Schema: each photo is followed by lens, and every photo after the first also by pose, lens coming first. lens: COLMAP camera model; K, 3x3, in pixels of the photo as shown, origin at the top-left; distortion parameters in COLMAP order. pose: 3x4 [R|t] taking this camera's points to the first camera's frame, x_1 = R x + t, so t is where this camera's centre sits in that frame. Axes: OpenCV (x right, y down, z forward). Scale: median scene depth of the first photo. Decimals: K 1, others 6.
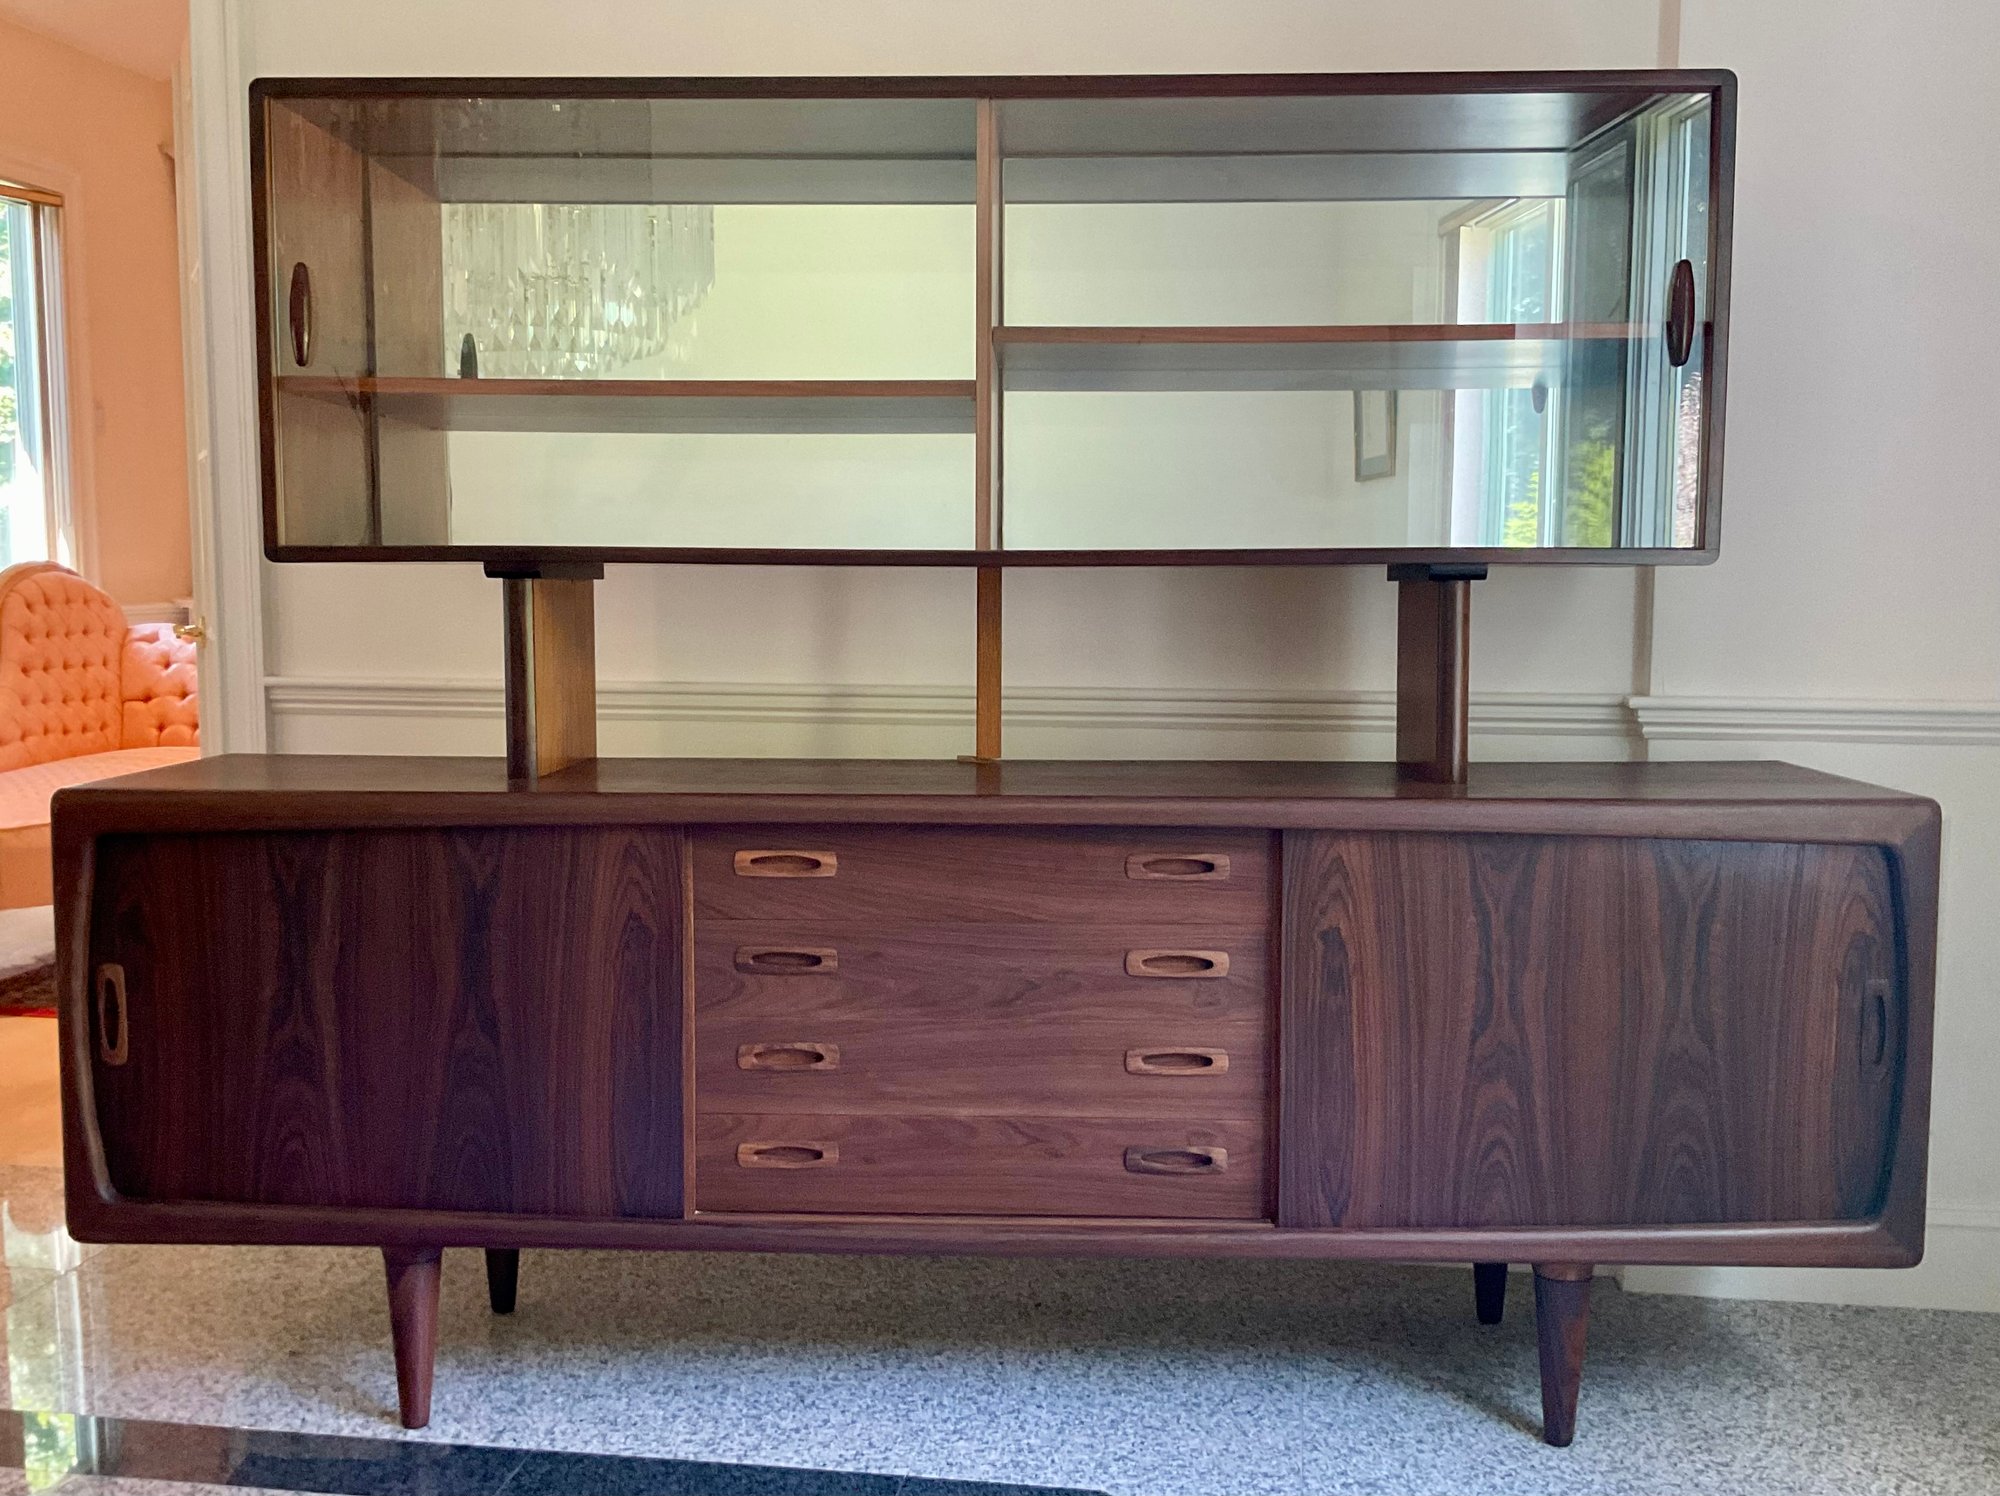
lens RADIAL K [[1939.5, 0, 1000.0], [0, 1939.5, 748.0], [0, 0, 1]] dist [0.114520, -0.244048]
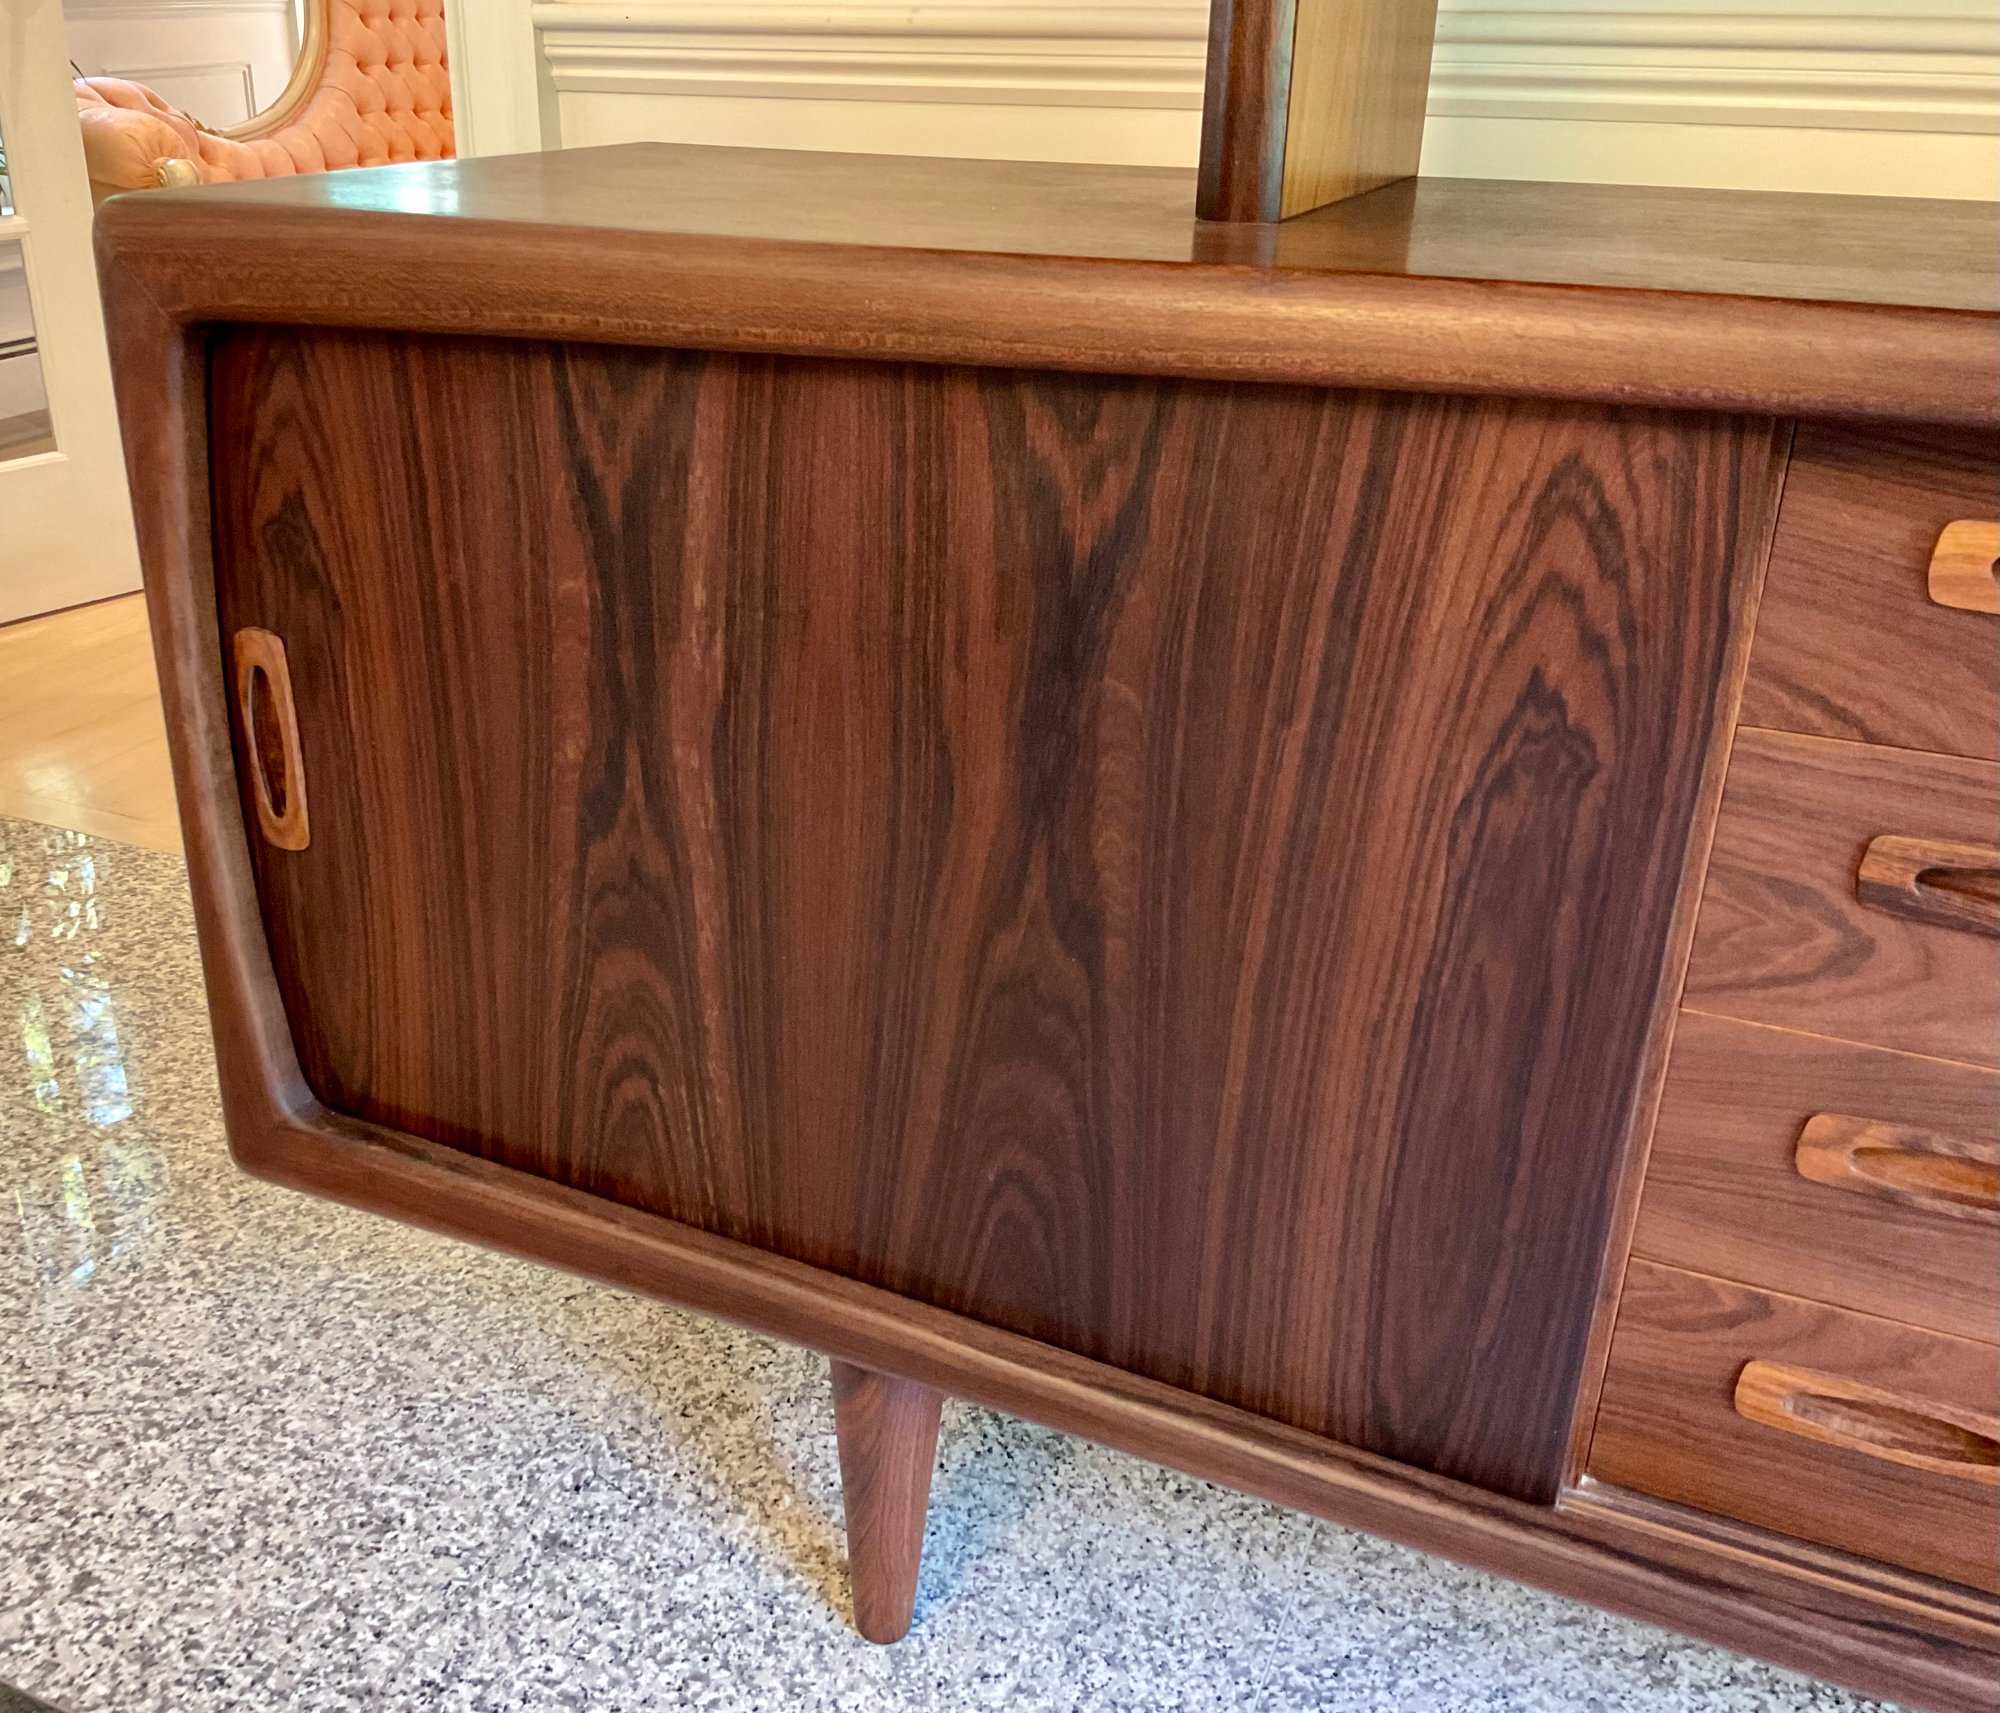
lens RADIAL K [[1882.5, 0, 851.2], [0, 1882.5, 857.3], [0, 0, 1]] dist [0.120301, -0.260915]
pose [[0.914293, 0.166812, -0.369110, -0.170941], [-0.036833, 0.941725, 0.334360, 0.012105], [0.403376, -0.292108, 0.867157, 0.676260]]
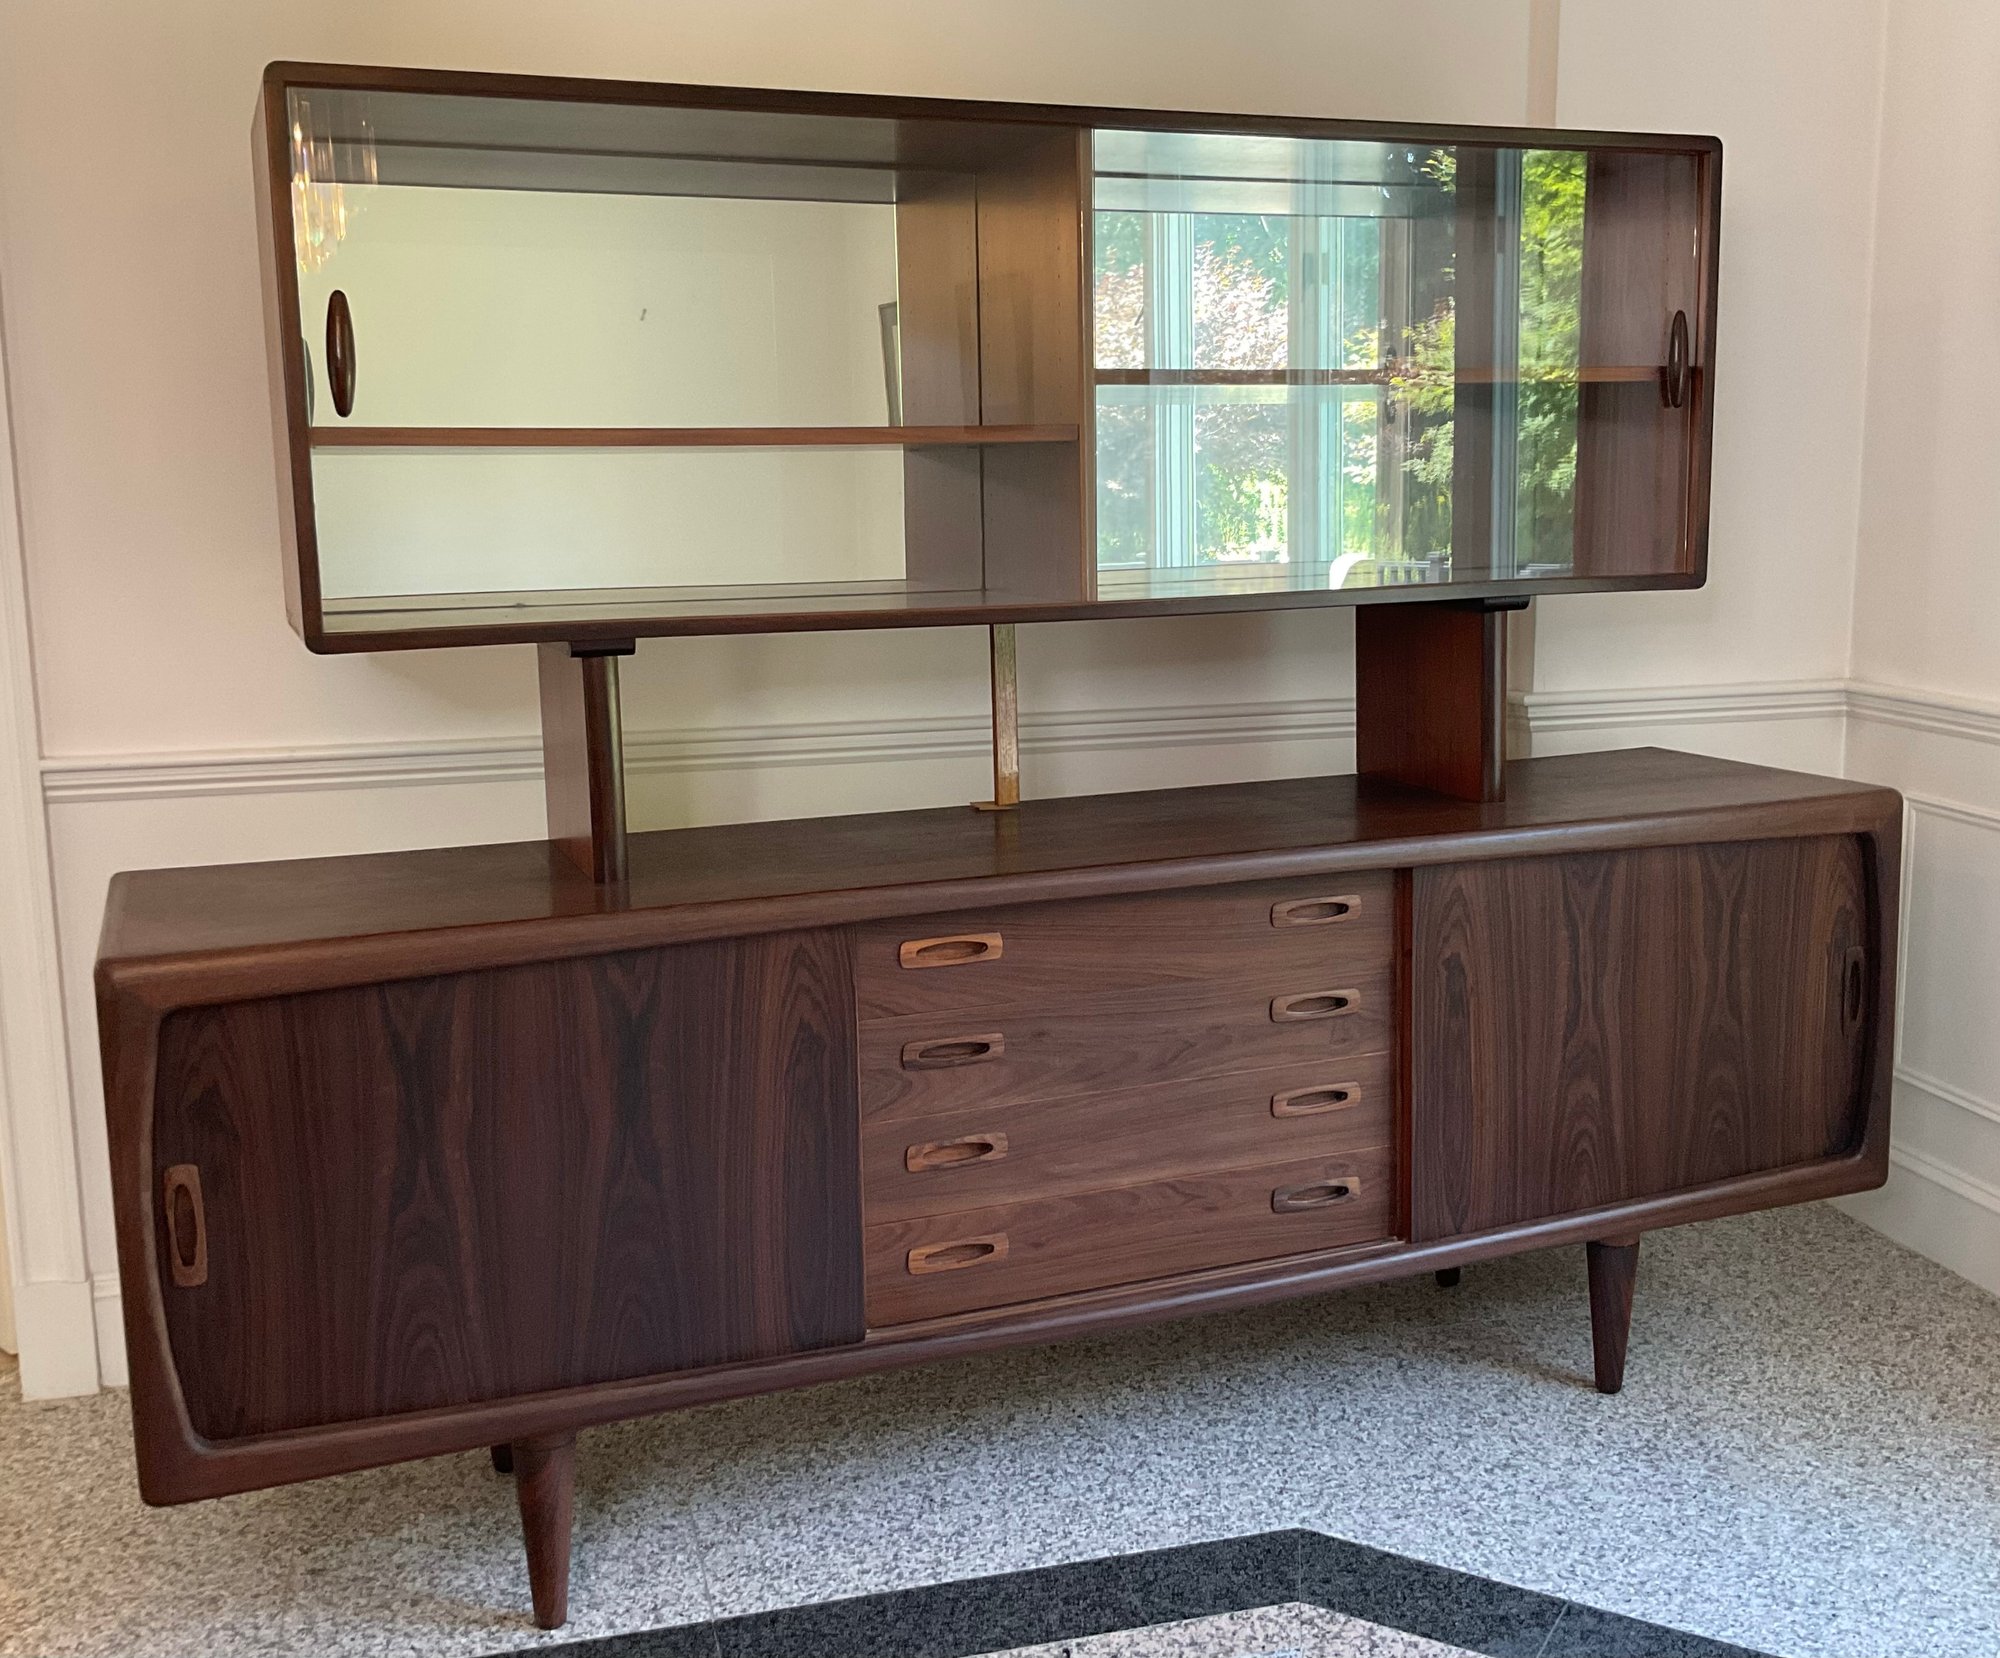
lens RADIAL K [[2003.5, 0, 1006.7], [0, 2003.5, 758.2], [0, 0, 1]] dist [0.093014, -0.172846]
pose [[0.917562, -0.074106, 0.390626, -0.455541], [0.054103, 0.996610, 0.061982, -0.091105], [-0.393895, -0.035738, 0.918460, 0.103763]]
